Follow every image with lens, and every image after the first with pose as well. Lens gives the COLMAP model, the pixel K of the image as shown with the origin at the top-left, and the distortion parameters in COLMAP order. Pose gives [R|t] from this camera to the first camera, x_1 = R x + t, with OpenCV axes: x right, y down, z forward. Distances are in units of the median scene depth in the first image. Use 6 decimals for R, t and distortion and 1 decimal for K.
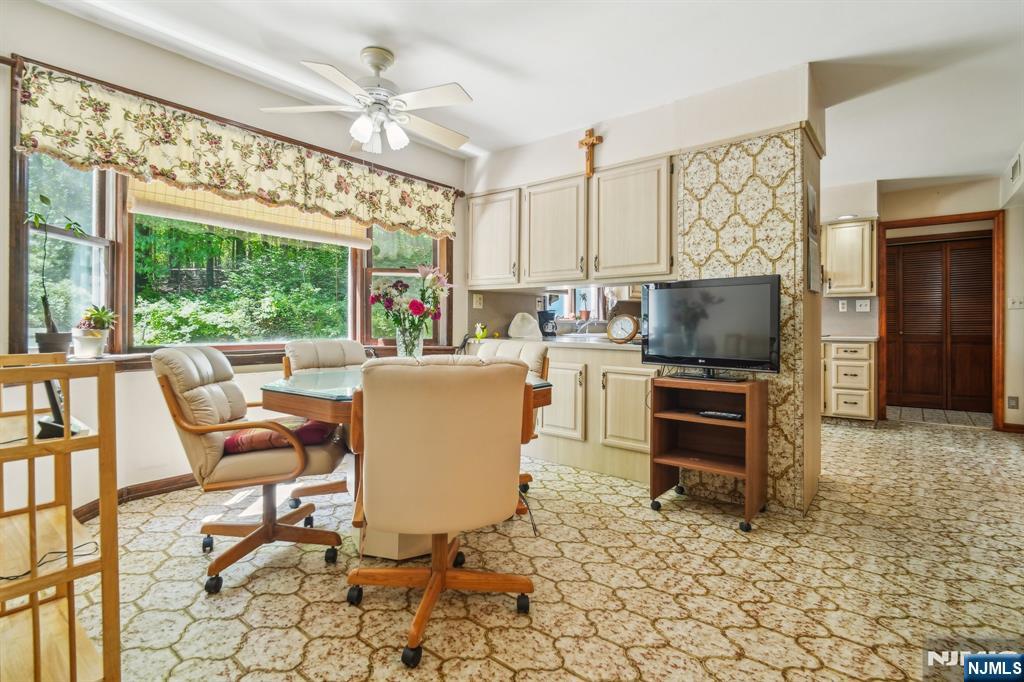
lens RADIAL K [[486.8, 0, 525.8], [0, 486.8, 326.5], [0, 0, 1]] dist [-0.001945, -0.001082]
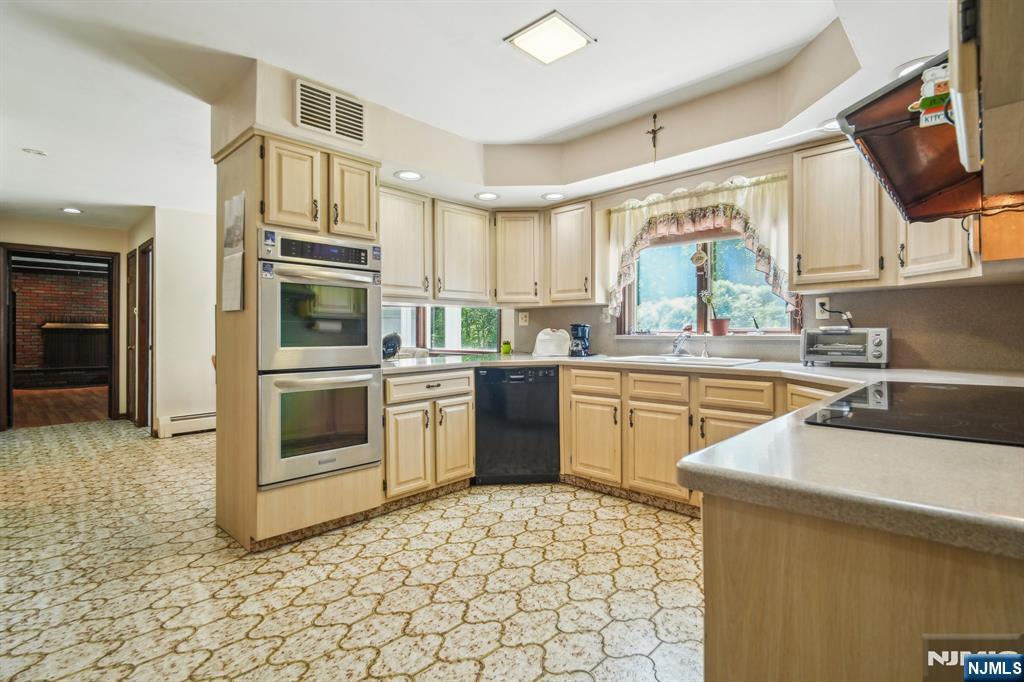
lens RADIAL K [[486.8, 0, 512.5], [0, 486.8, 334.3], [0, 0, 1]] dist [-0.001945, -0.001082]
pose [[-0.084120, 0.000676, -0.996455, 0.824282], [-0.000280, 1.000000, 0.000702, -0.016221], [0.996456, 0.000338, -0.084120, 0.903628]]
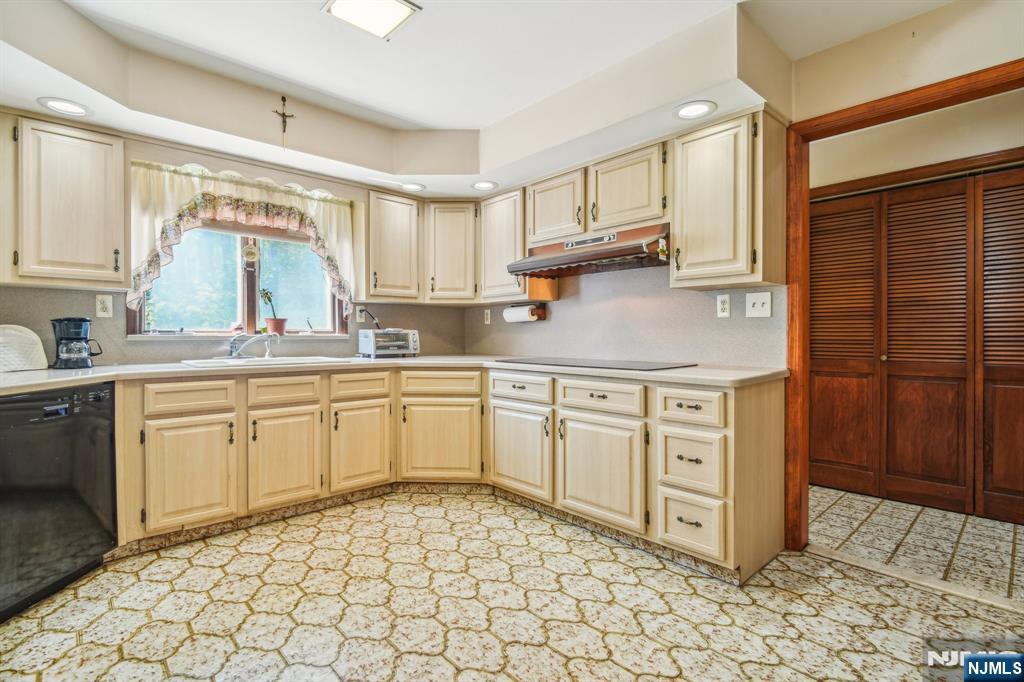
lens RADIAL K [[486.8, 0, 510.3], [0, 486.8, 338.7], [0, 0, 1]] dist [-0.001945, -0.001082]
pose [[0.988990, 0.000347, -0.147984, 0.556341], [0.000317, 0.999990, 0.004467, -0.012392], [0.147984, -0.004464, 0.988980, 0.521755]]
